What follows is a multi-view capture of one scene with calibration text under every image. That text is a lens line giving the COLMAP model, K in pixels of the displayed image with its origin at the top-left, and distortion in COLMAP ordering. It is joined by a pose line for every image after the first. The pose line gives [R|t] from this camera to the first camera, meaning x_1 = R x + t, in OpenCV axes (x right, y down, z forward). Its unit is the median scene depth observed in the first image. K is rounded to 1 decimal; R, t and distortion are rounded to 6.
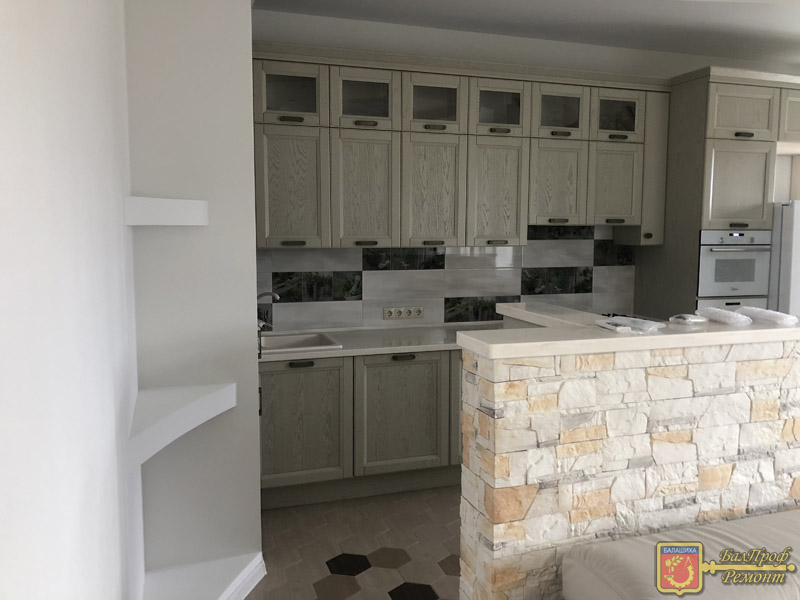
lens RADIAL K [[658.7, 0, 397.9], [0, 658.7, 289.2], [0, 0, 1]] dist [0.035923, -0.041007]
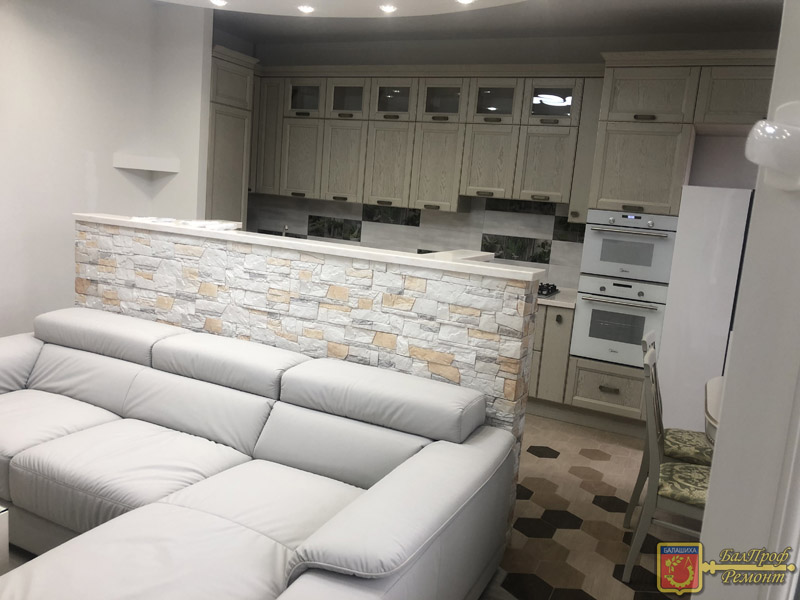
lens RADIAL K [[658.7, 0, 393.3], [0, 658.7, 291.9], [0, 0, 1]] dist [0.035923, -0.041007]
pose [[0.711750, 0.156990, -0.684665, 1.117417], [-0.145212, 0.986535, 0.075250, 0.007439], [0.687259, 0.045862, 0.724963, 0.036055]]
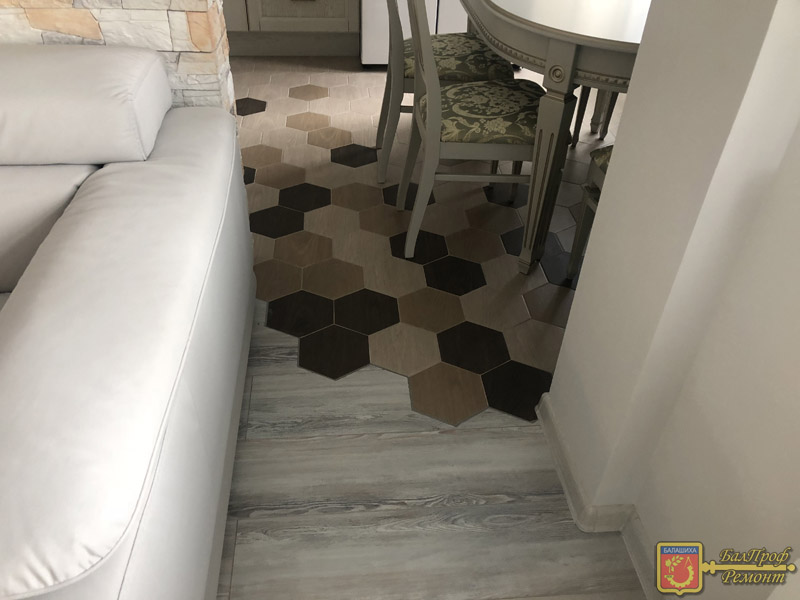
lens RADIAL K [[658.7, 0, 393.1], [0, 658.7, 295.2], [0, 0, 1]] dist [0.035923, -0.041007]
pose [[0.971804, 0.164859, -0.168581, 0.933892], [-0.047948, 0.838184, 0.543275, 0.060296], [0.230865, -0.519874, 0.822455, 0.271112]]
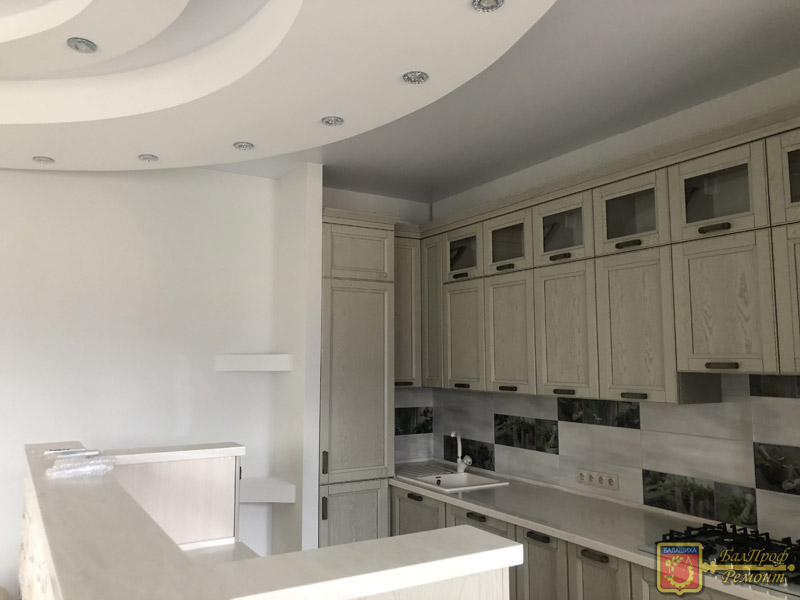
lens RADIAL K [[658.7, 0, 396.9], [0, 658.7, 285.4], [0, 0, 1]] dist [0.035923, -0.041007]
pose [[0.219390, -0.115264, -0.968805, 0.898977], [-0.090524, 0.986308, -0.137847, -0.074910], [0.971429, 0.117942, 0.205952, 0.660216]]
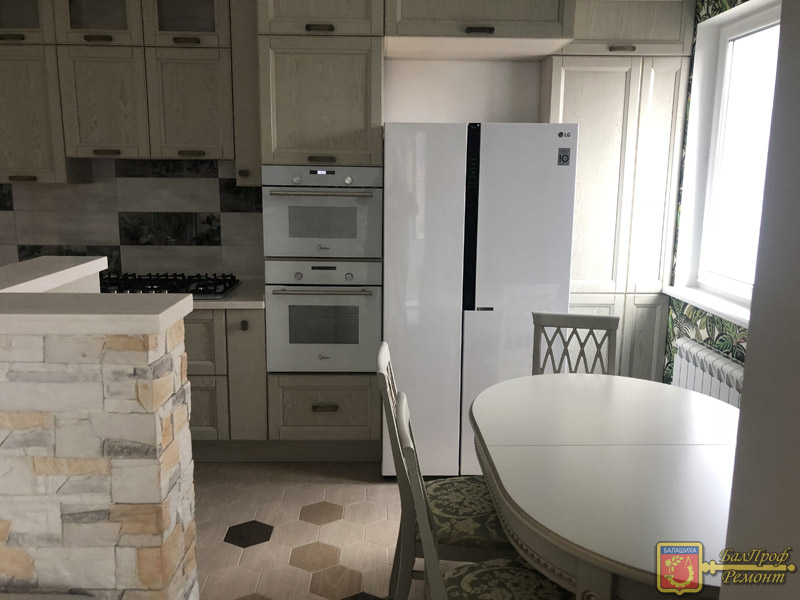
lens RADIAL K [[658.7, 0, 393.2], [0, 658.7, 289.1], [0, 0, 1]] dist [0.035923, -0.041007]
pose [[0.955497, 0.057006, -0.289440, 0.932959], [-0.032968, 0.995640, 0.087260, -0.024478], [0.293152, -0.073834, 0.953210, 0.384128]]
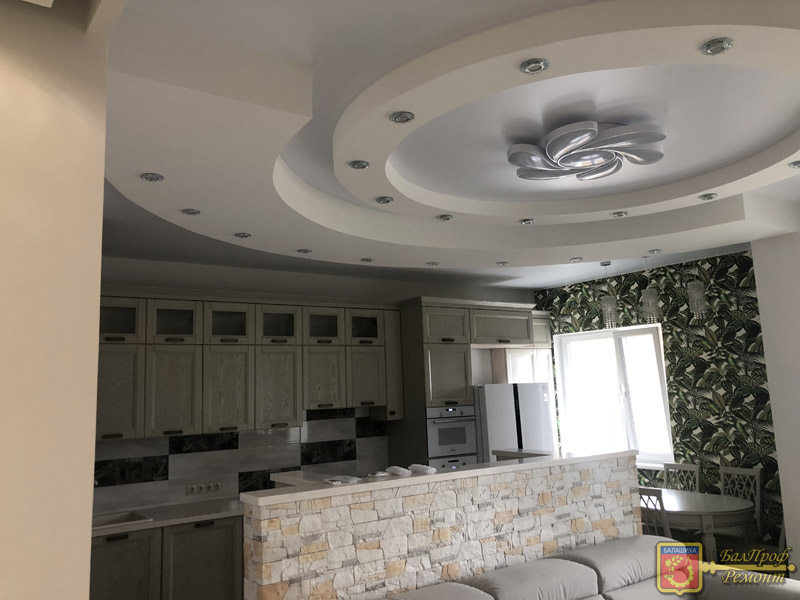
lens RADIAL K [[658.7, 0, 393.3], [0, 658.7, 291.5], [0, 0, 1]] dist [0.035923, -0.041007]
pose [[0.957728, 0.003961, 0.287647, -0.011149], [0.067022, 0.969318, -0.236498, -0.003640], [-0.279758, 0.245780, 0.928077, -0.381096]]
